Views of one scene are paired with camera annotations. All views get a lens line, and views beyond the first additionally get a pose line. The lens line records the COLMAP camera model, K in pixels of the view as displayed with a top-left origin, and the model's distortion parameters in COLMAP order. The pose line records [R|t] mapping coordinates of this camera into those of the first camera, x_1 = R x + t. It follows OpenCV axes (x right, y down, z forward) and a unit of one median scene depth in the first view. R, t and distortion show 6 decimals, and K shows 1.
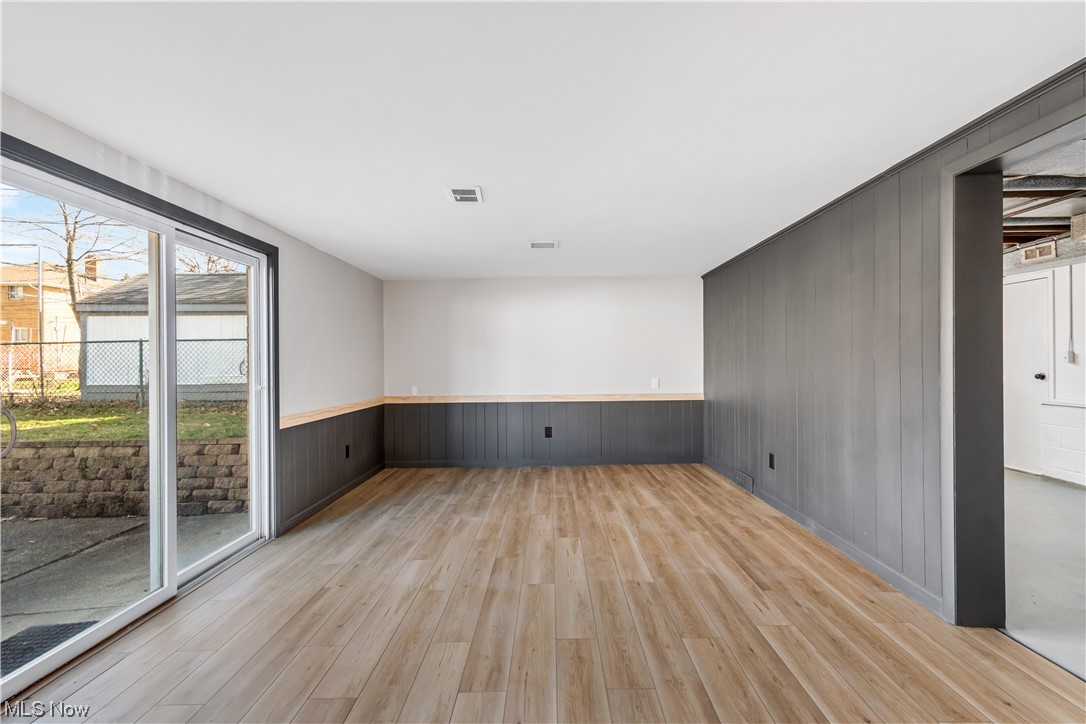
lens RADIAL K [[482.7, 0, 550.6], [0, 482.7, 362.6], [0, 0, 1]] dist [0.011138, -0.004425]
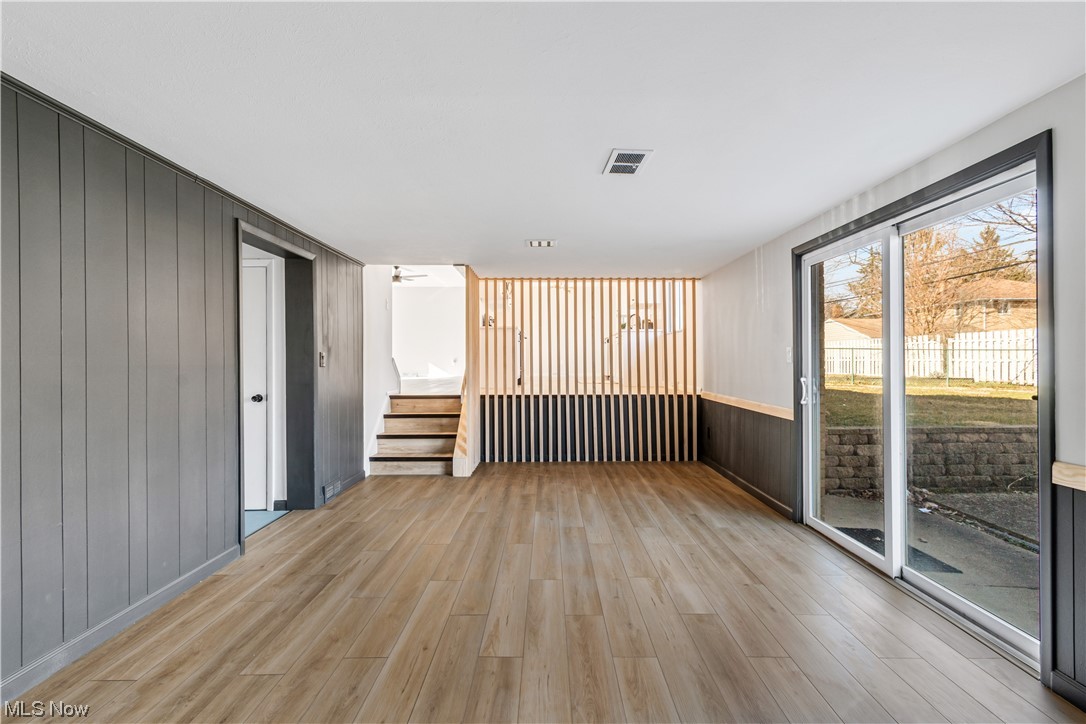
lens RADIAL K [[482.7, 0, 550.6], [0, 482.7, 362.6], [0, 0, 1]] dist [0.011138, -0.004425]
pose [[-0.999902, 0.013328, -0.004332, -0.035100], [0.013313, 0.999906, 0.003406, 0.002037], [0.004377, 0.003348, -0.999985, 1.897870]]
